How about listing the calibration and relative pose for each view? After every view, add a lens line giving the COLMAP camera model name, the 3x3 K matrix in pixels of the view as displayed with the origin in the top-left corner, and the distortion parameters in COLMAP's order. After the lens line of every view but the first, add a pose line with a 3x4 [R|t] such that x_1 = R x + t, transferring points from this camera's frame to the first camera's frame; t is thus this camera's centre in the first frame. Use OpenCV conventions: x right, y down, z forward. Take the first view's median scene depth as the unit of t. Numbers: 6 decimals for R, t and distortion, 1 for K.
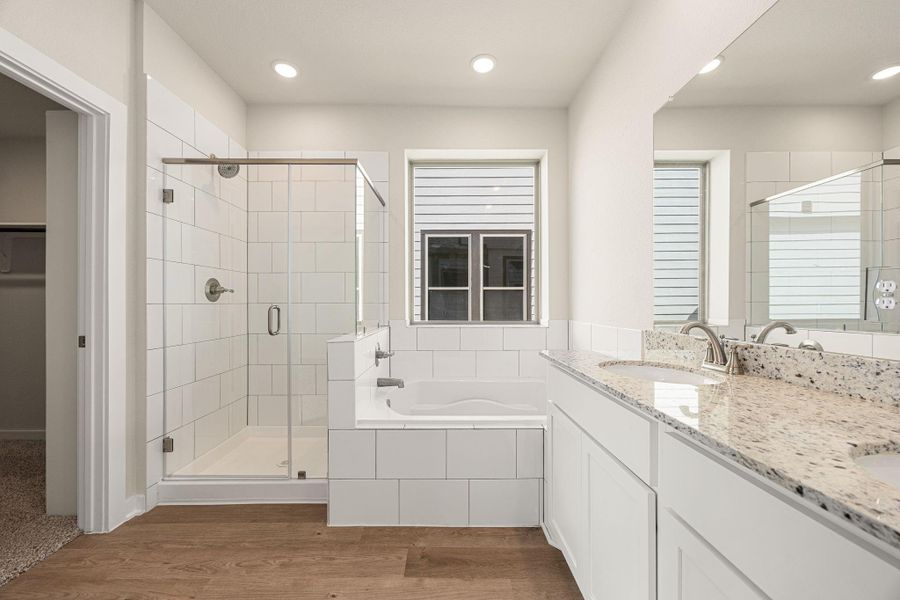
lens RADIAL K [[343.2, 0, 448.8], [0, 343.2, 303.3], [0, 0, 1]] dist [-0.004276, 0.000248]
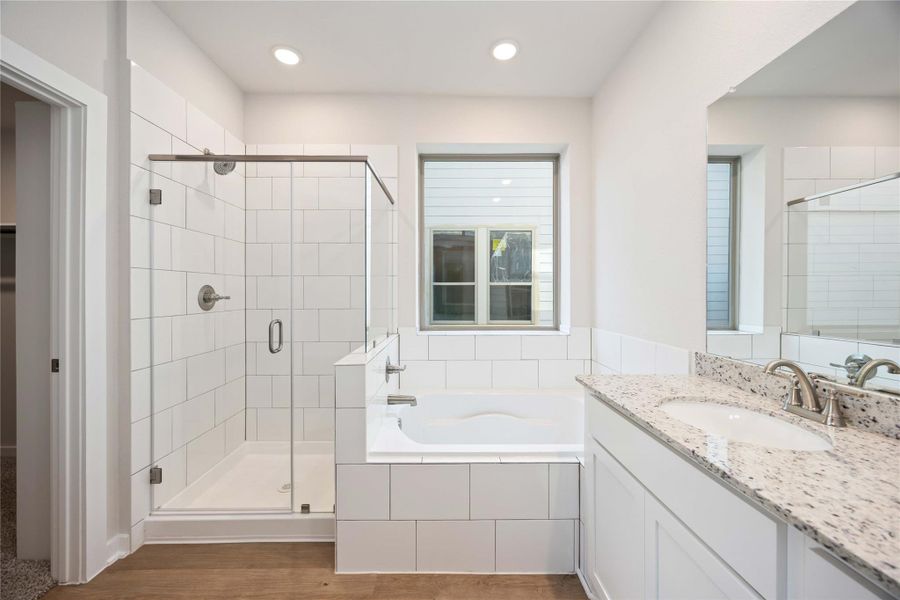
lens RADIAL K [[343.2, 0, 449.5], [0, 343.2, 293.0], [0, 0, 1]] dist [-0.004276, 0.000248]
pose [[0.999995, 0.001143, 0.002806, -0.059092], [-0.001151, 0.999995, 0.002811, -0.070753], [-0.002803, -0.002814, 0.999992, 0.110996]]
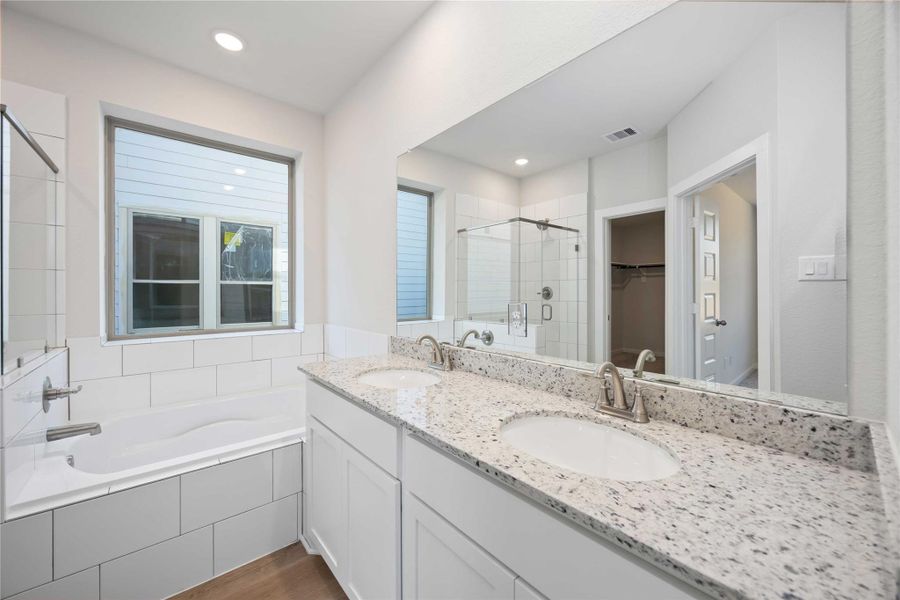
lens RADIAL K [[343.2, 0, 449.1], [0, 343.2, 291.9], [0, 0, 1]] dist [-0.004276, 0.000248]
pose [[0.766551, -0.000216, 0.642183, -0.037290], [-0.000514, 0.999999, 0.000950, -0.071857], [-0.642183, -0.001058, 0.766551, -0.046911]]
